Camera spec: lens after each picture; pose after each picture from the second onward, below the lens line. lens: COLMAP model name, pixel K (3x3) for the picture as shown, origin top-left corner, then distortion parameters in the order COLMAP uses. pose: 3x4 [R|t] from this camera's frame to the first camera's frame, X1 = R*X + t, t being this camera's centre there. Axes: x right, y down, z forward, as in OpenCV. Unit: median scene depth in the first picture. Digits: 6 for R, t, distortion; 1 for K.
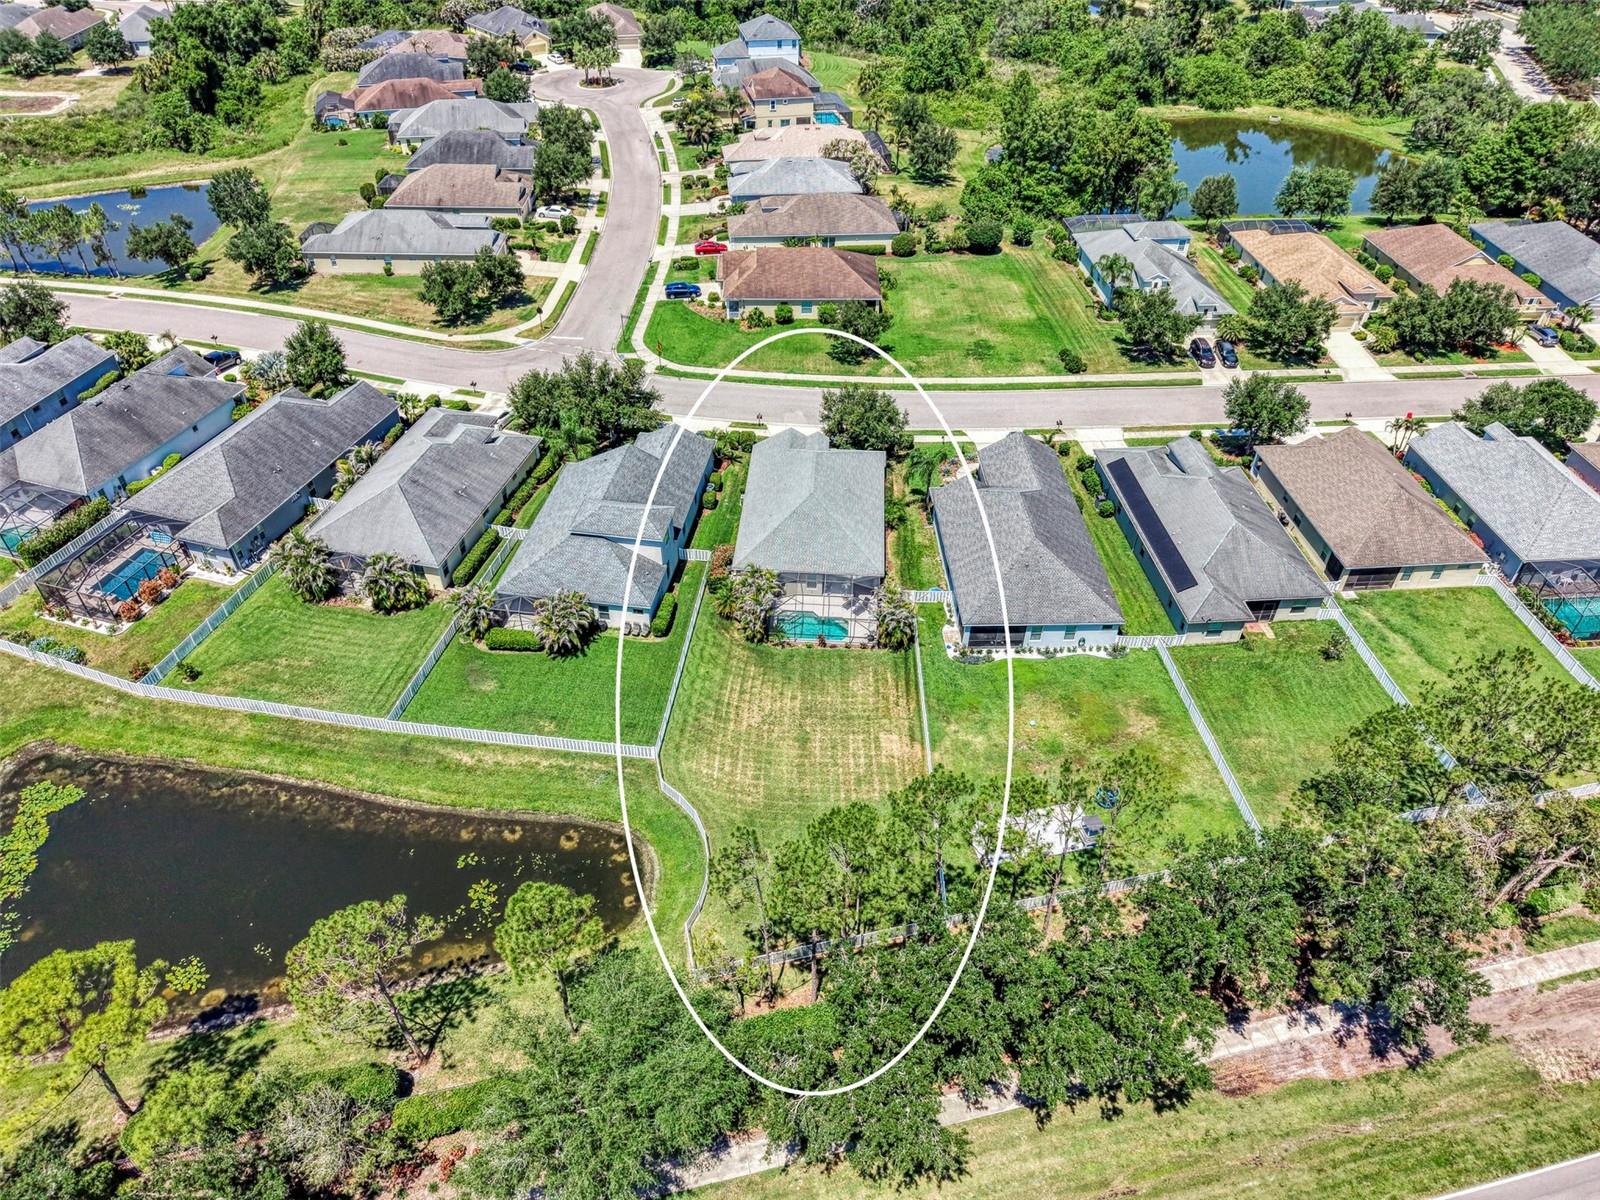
lens RADIAL K [[1075.9, 0, 798.1], [0, 1075.9, 592.4], [0, 0, 1]] dist [0.016927, -0.020558]
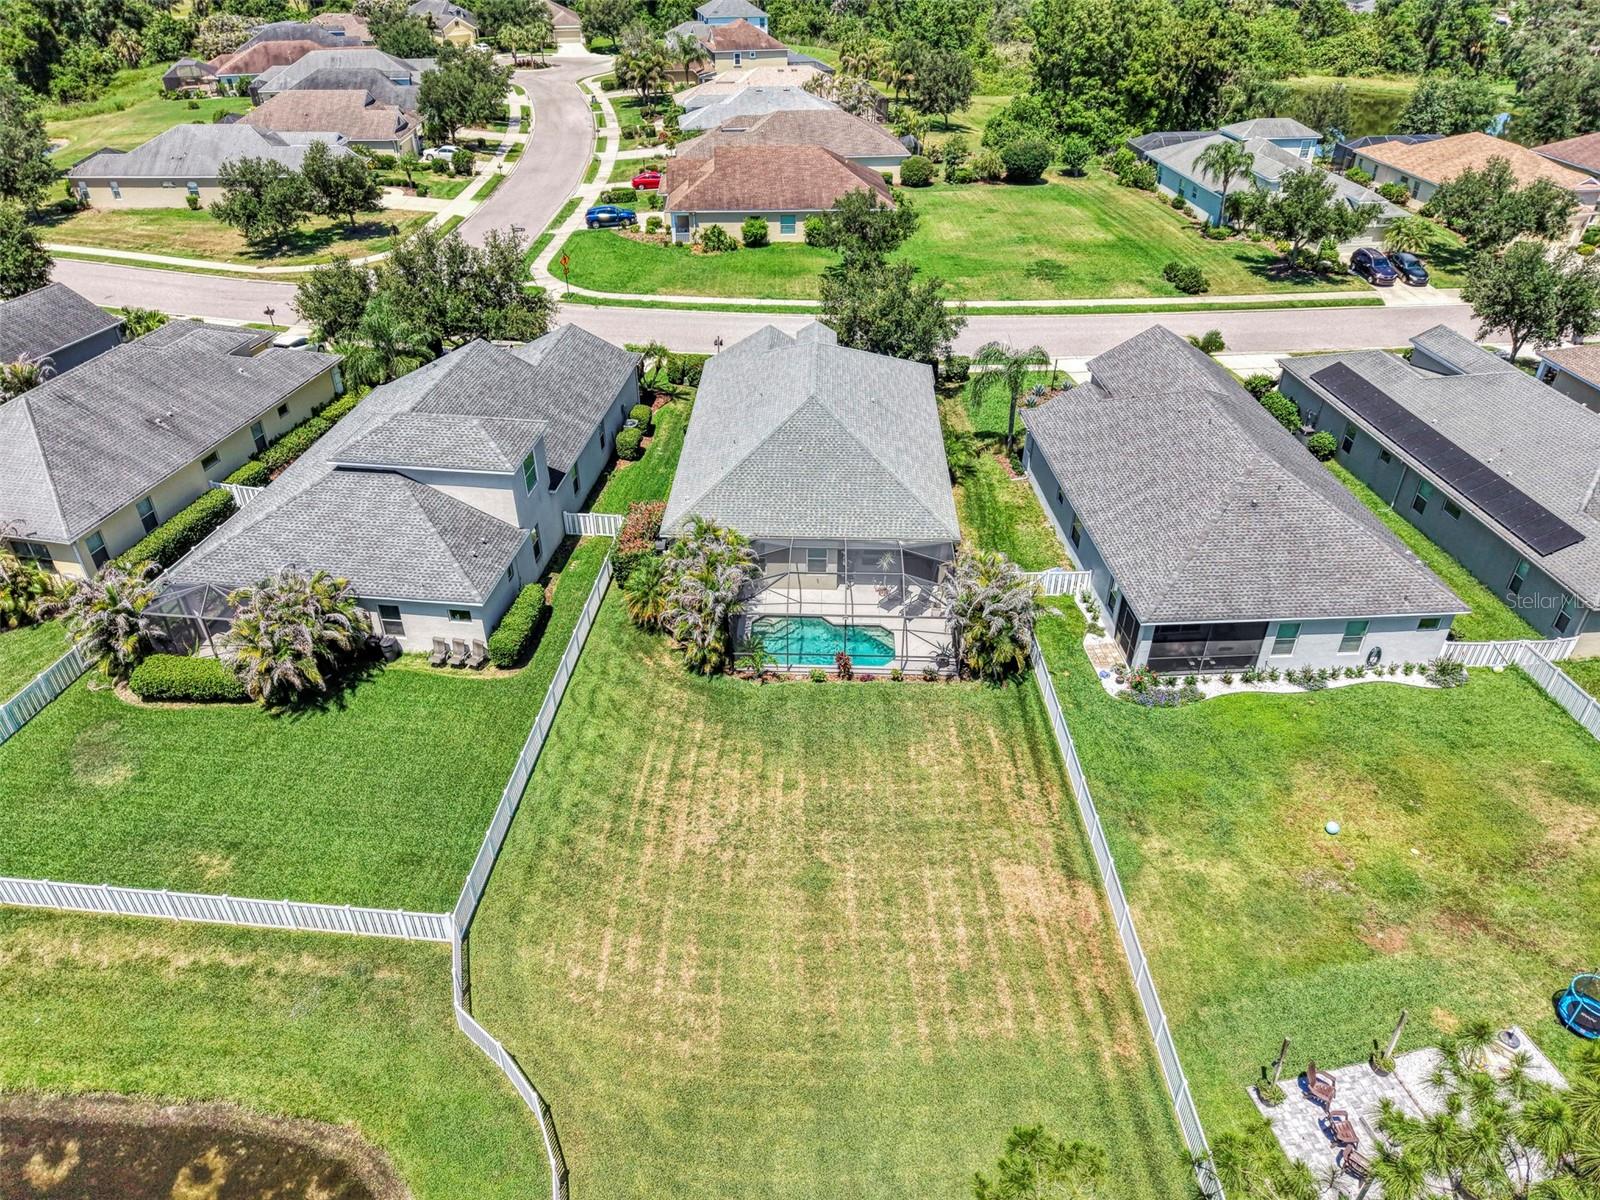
lens RADIAL K [[1075.9, 0, 796.9], [0, 1075.9, 600.5], [0, 0, 1]] dist [0.016927, -0.020558]
pose [[0.999546, -0.023427, 0.018941, -0.005476], [0.025080, 0.995412, -0.092339, 0.043229], [-0.016691, 0.092772, 0.995547, 0.374590]]
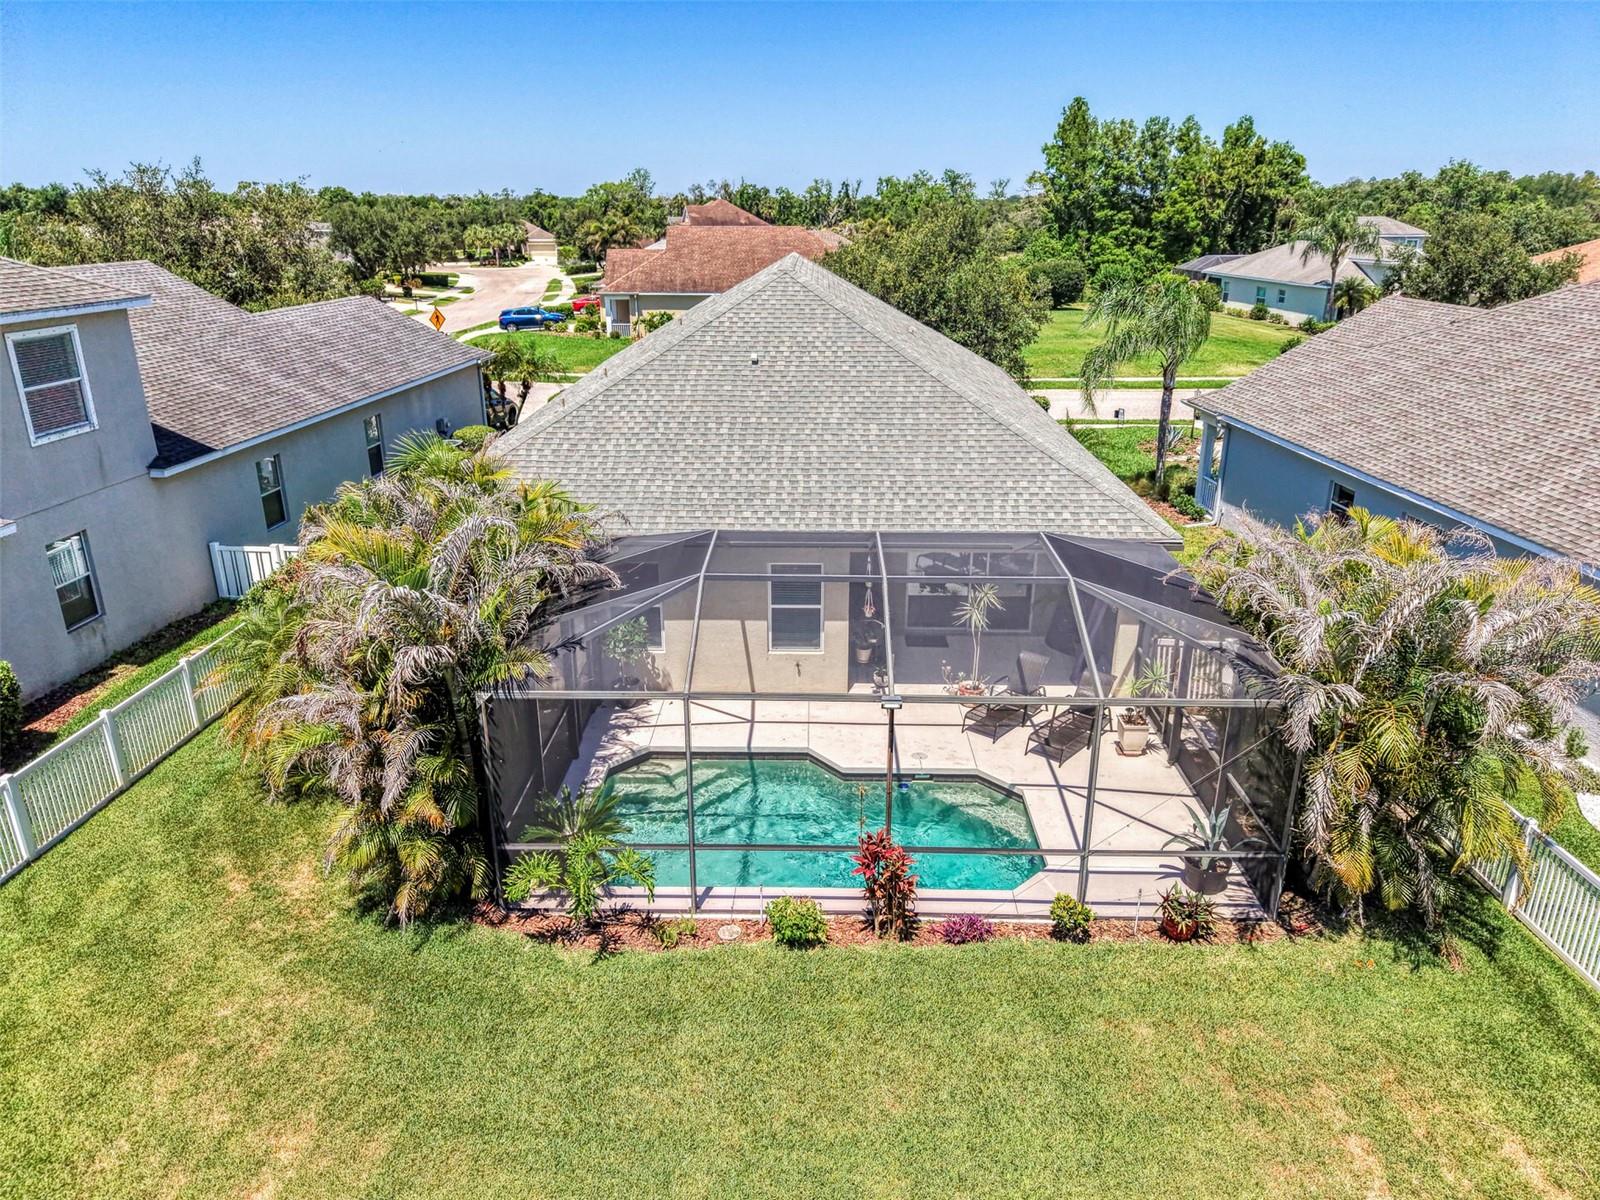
lens RADIAL K [[1075.9, 0, 799.5], [0, 1075.9, 601.5], [0, 0, 1]] dist [0.016927, -0.020558]
pose [[0.999095, -0.023758, 0.035286, 0.004879], [0.034000, 0.944493, -0.326769, 0.039887], [-0.025565, 0.327673, 0.944445, 0.622210]]
